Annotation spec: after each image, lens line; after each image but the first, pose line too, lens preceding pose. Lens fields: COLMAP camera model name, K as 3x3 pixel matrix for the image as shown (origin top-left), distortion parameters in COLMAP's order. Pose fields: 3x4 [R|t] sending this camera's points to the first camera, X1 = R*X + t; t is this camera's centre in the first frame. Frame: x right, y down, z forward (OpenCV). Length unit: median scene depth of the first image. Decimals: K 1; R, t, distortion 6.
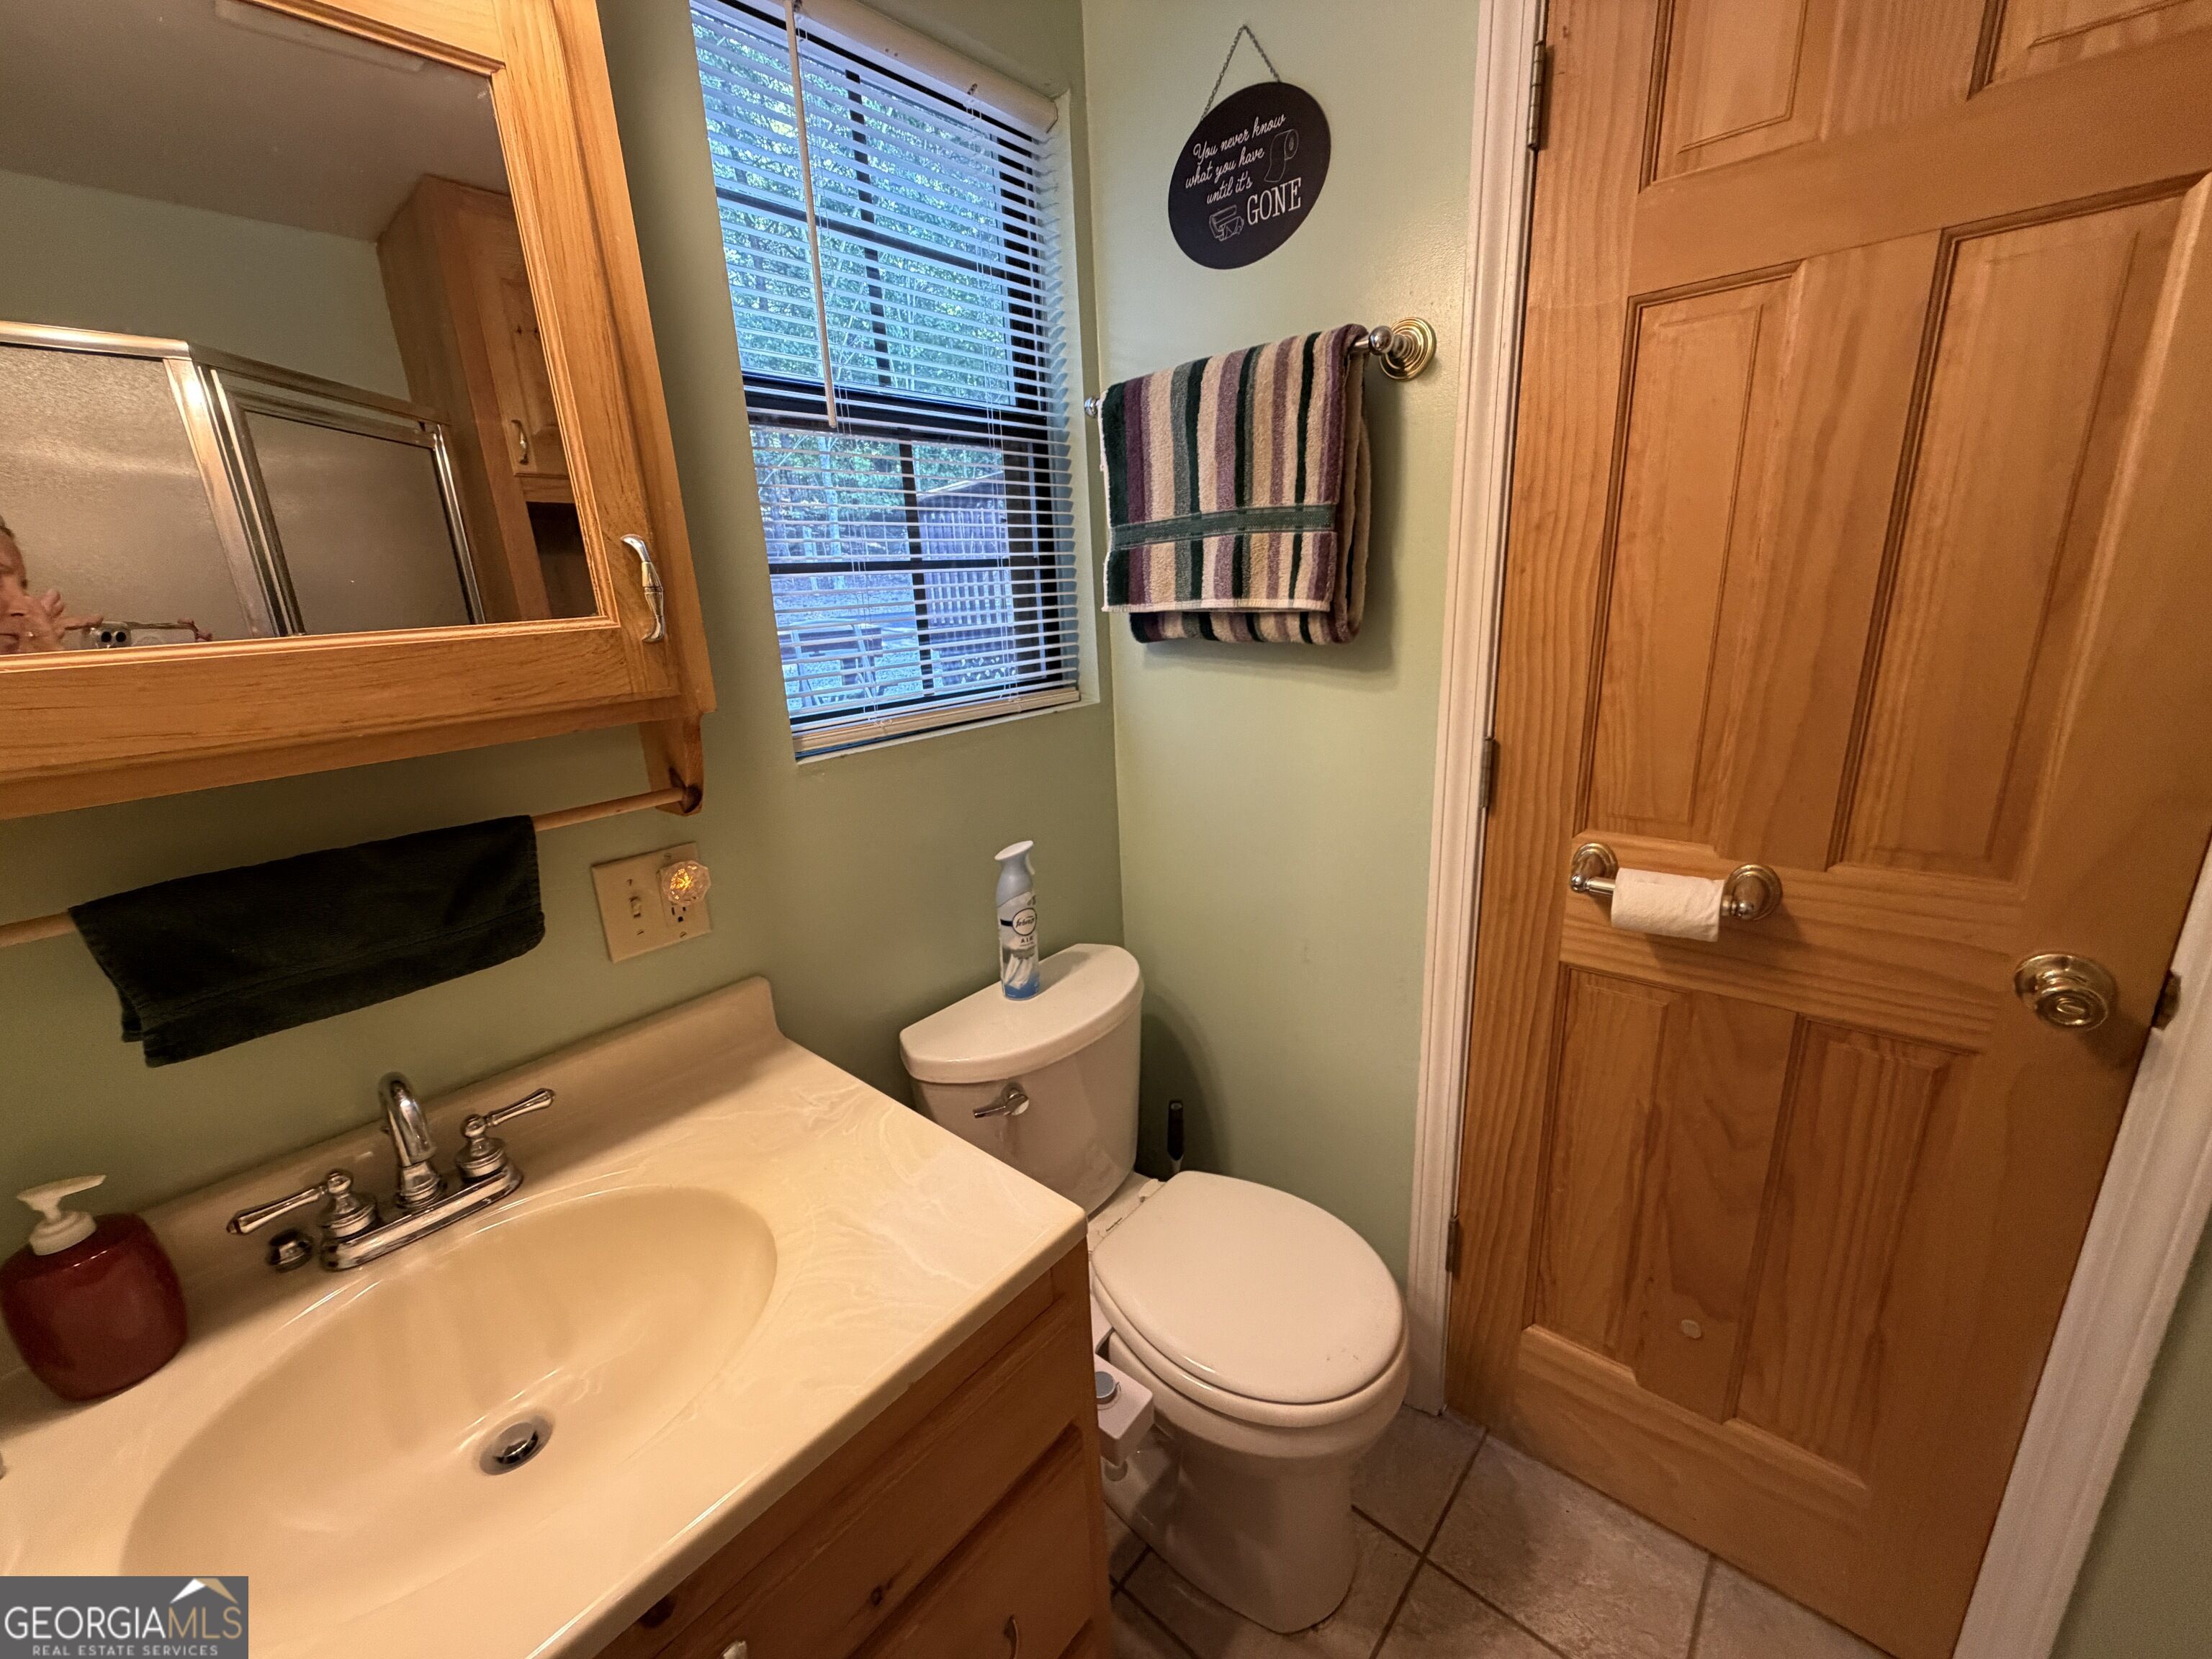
lens RADIAL K [[880.9, 0, 1102.5], [0, 880.9, 828.1], [0, 0, 1]] dist [-0.000771, 0.000661]
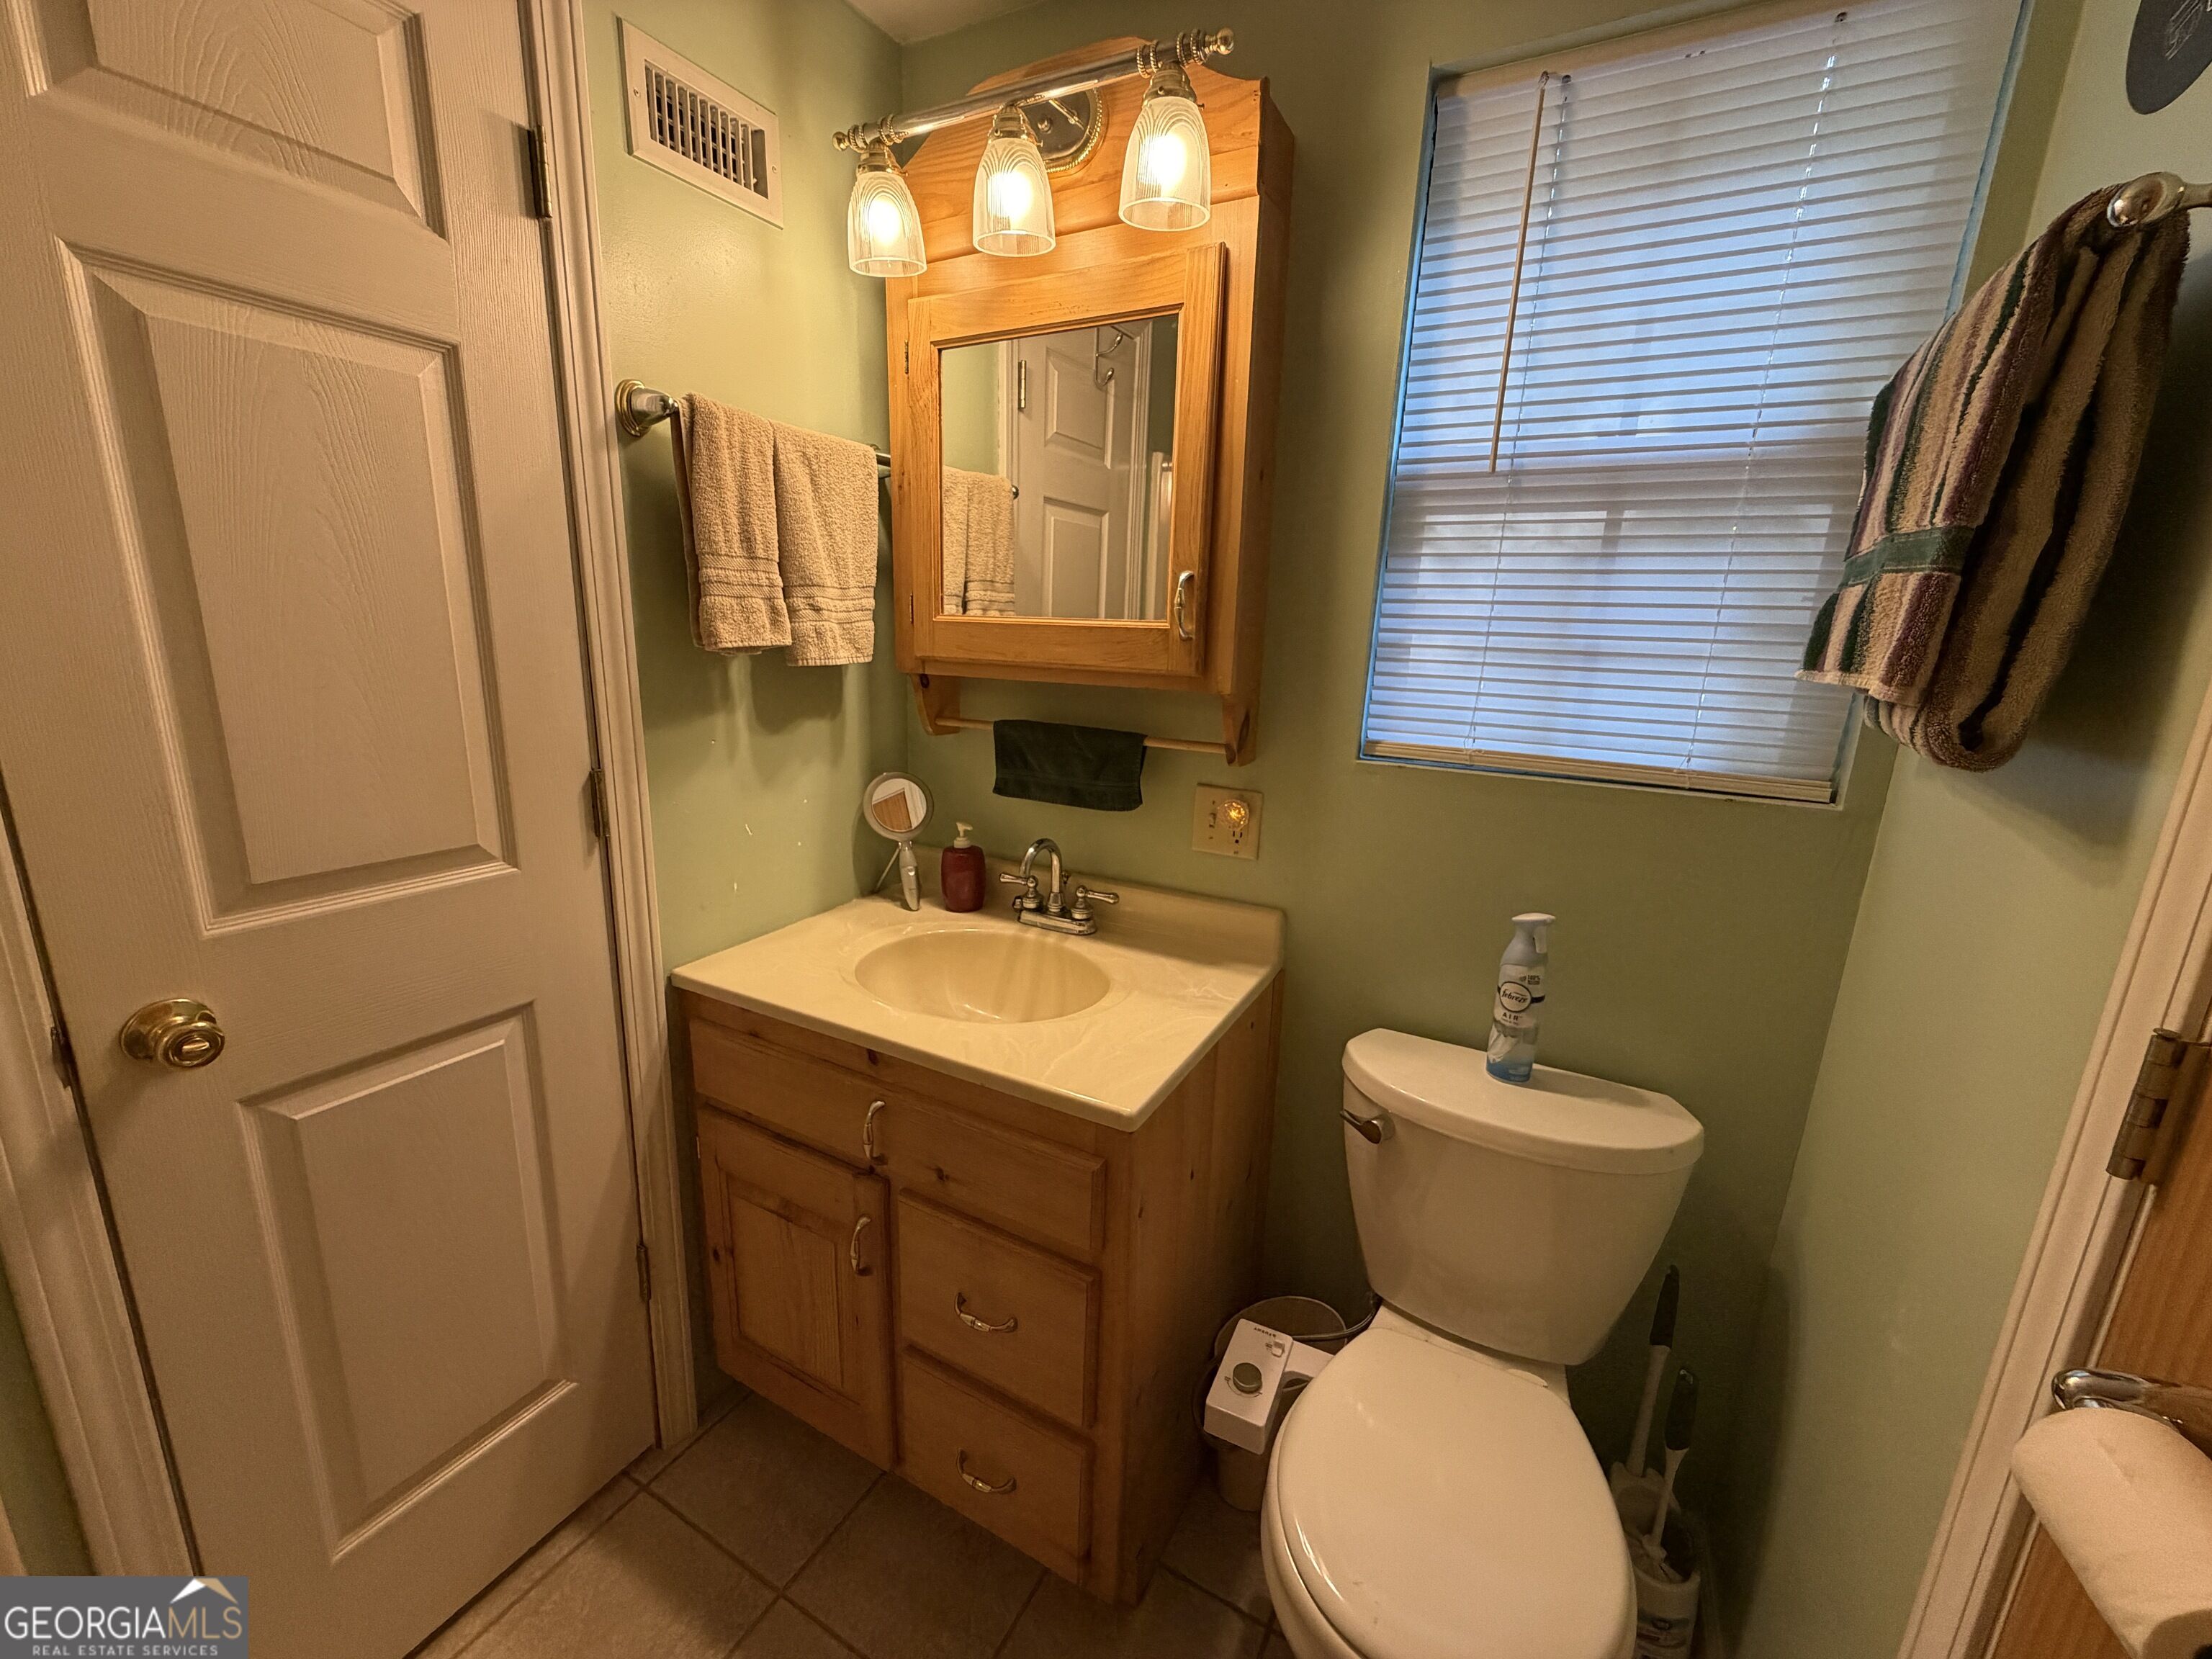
lens RADIAL K [[880.9, 0, 1103.3], [0, 880.9, 830.4], [0, 0, 1]] dist [-0.000771, 0.000661]
pose [[0.217407, 0.281972, -0.934466, 0.958171], [-0.306967, 0.928541, 0.208767, -0.172422], [0.926556, 0.241462, 0.288428, 0.481440]]
